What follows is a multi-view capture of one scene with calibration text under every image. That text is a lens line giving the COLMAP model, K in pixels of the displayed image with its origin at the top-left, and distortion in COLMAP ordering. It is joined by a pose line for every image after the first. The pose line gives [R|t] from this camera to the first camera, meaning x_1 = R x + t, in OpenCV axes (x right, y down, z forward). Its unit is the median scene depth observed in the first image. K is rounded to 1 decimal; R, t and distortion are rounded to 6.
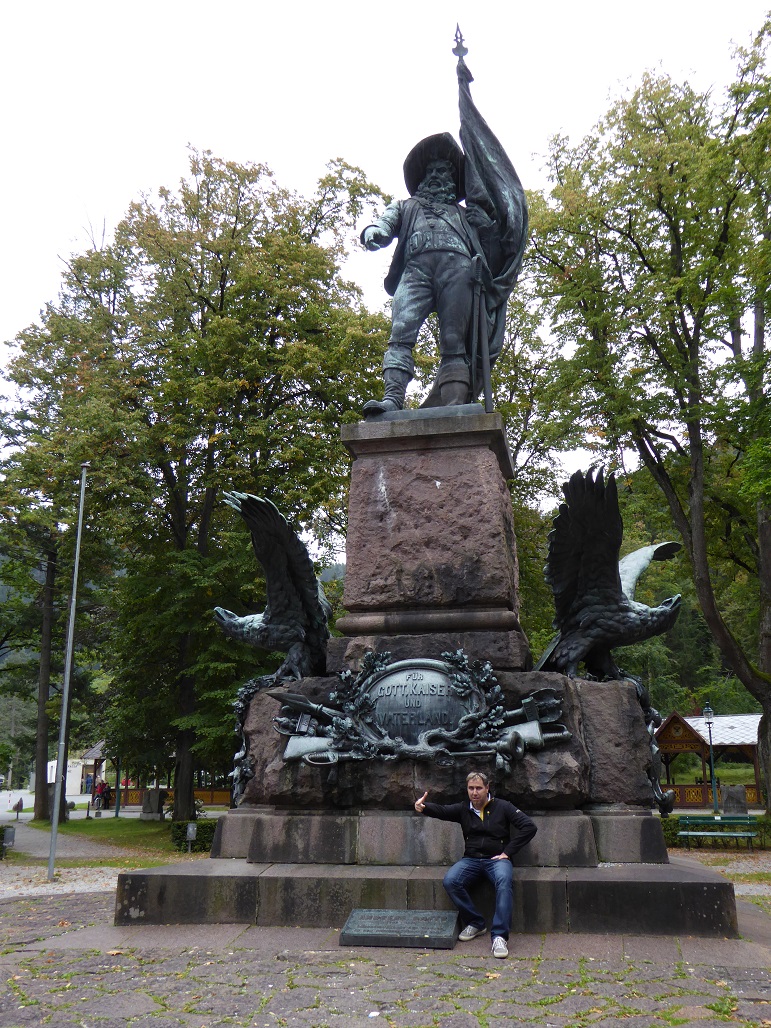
lens RADIAL K [[1023.4, 0, 385.5], [0, 1023.4, 514.0], [0, 0, 1]] dist [0.030250, 0.011681]
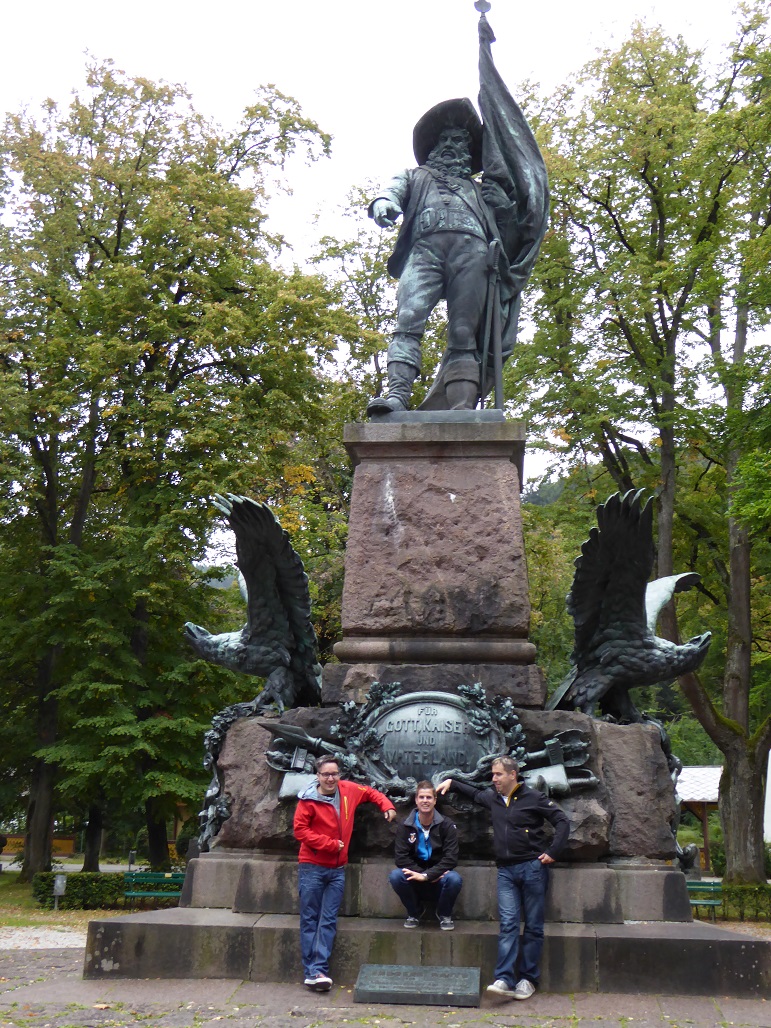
lens RADIAL K [[1257.4, 0, 385.5], [0, 1257.4, 514.0], [0, 0, 1]] dist [0.018616, 0.038268]
pose [[0.992920, 0.054613, 0.105489, -0.108197], [-0.055035, 0.998484, 0.001088, -0.011064], [-0.105269, -0.006886, 0.994420, -0.077592]]
